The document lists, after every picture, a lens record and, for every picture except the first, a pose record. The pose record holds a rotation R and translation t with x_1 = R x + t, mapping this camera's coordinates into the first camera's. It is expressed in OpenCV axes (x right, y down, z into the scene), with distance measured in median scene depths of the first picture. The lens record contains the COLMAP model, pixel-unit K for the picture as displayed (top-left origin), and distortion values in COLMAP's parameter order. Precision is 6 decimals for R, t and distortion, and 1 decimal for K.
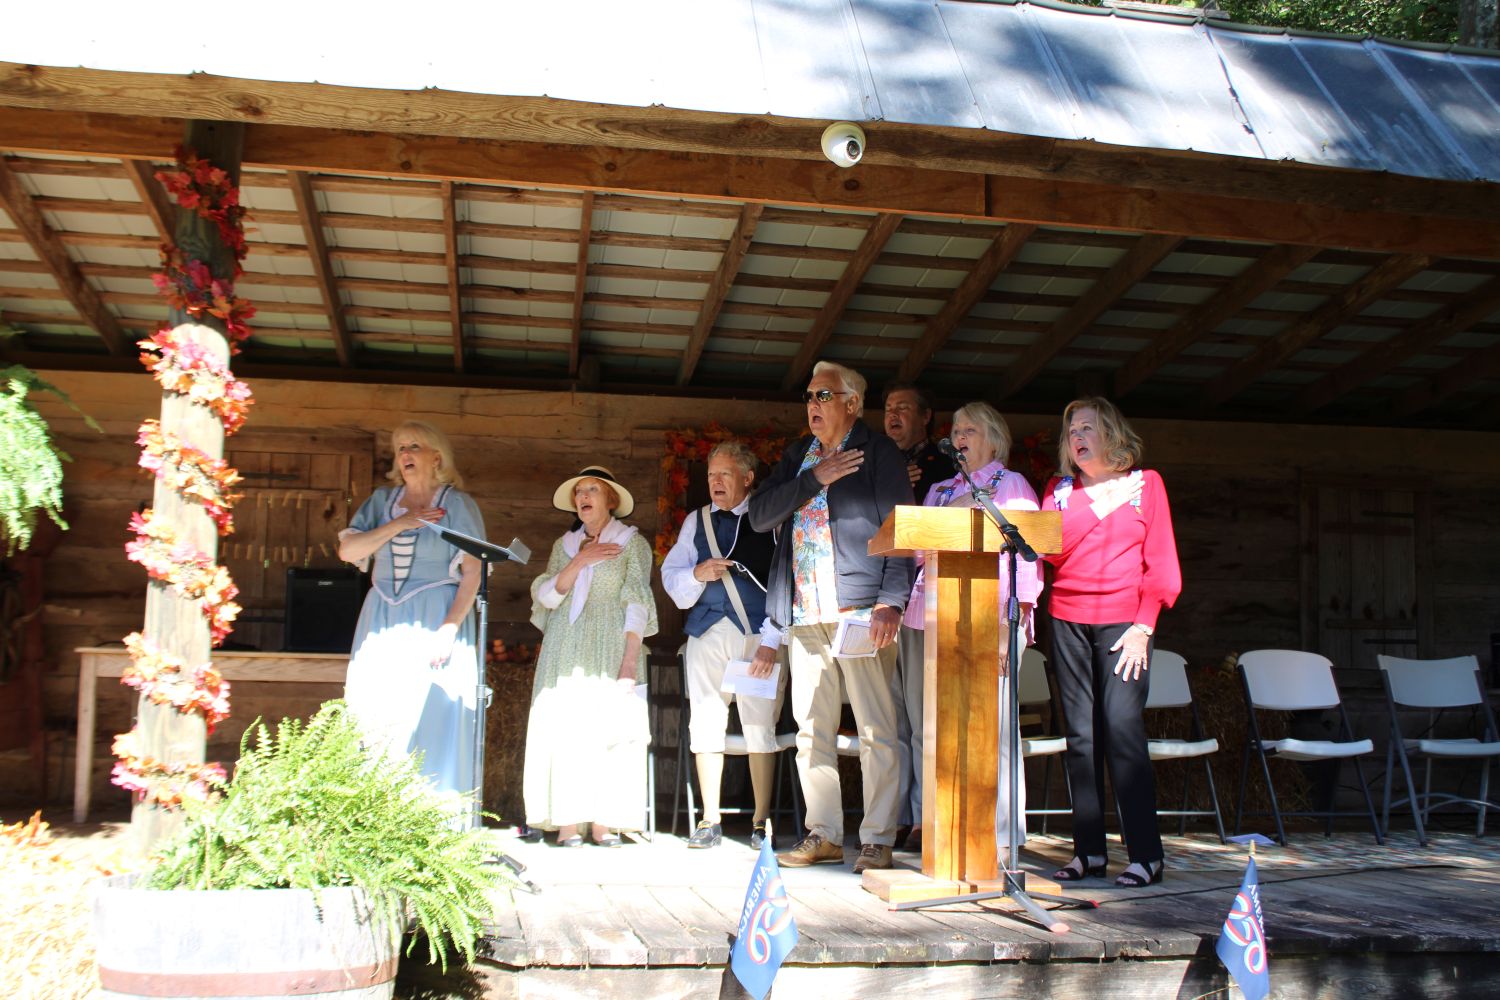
lens RADIAL K [[1699.5, 0, 706.2], [0, 1699.5, 424.5], [0, 0, 1]] dist [-0.064460, 0.000000]
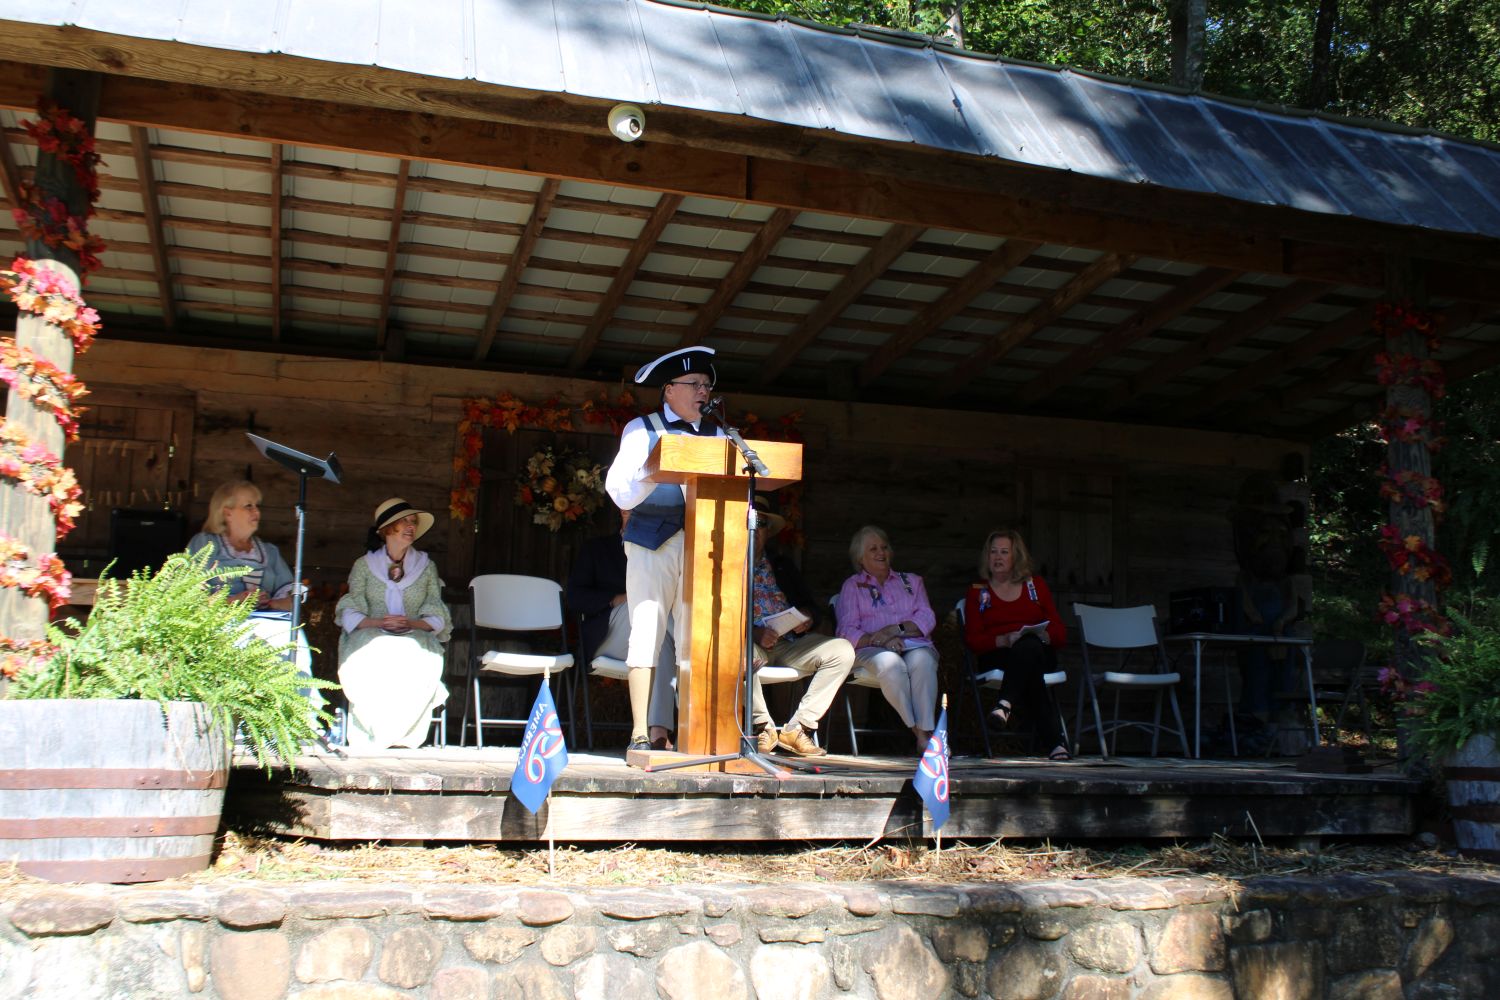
lens RADIAL K [[1699.5, 0, 734.7], [0, 1699.5, 478.7], [0, 0, 1]] dist [-0.064460, 0.000000]
pose [[0.989589, 0.028324, 0.141105, -0.003588], [-0.025546, 0.999443, -0.021463, 0.084436], [-0.141635, 0.017635, 0.989762, -0.142430]]
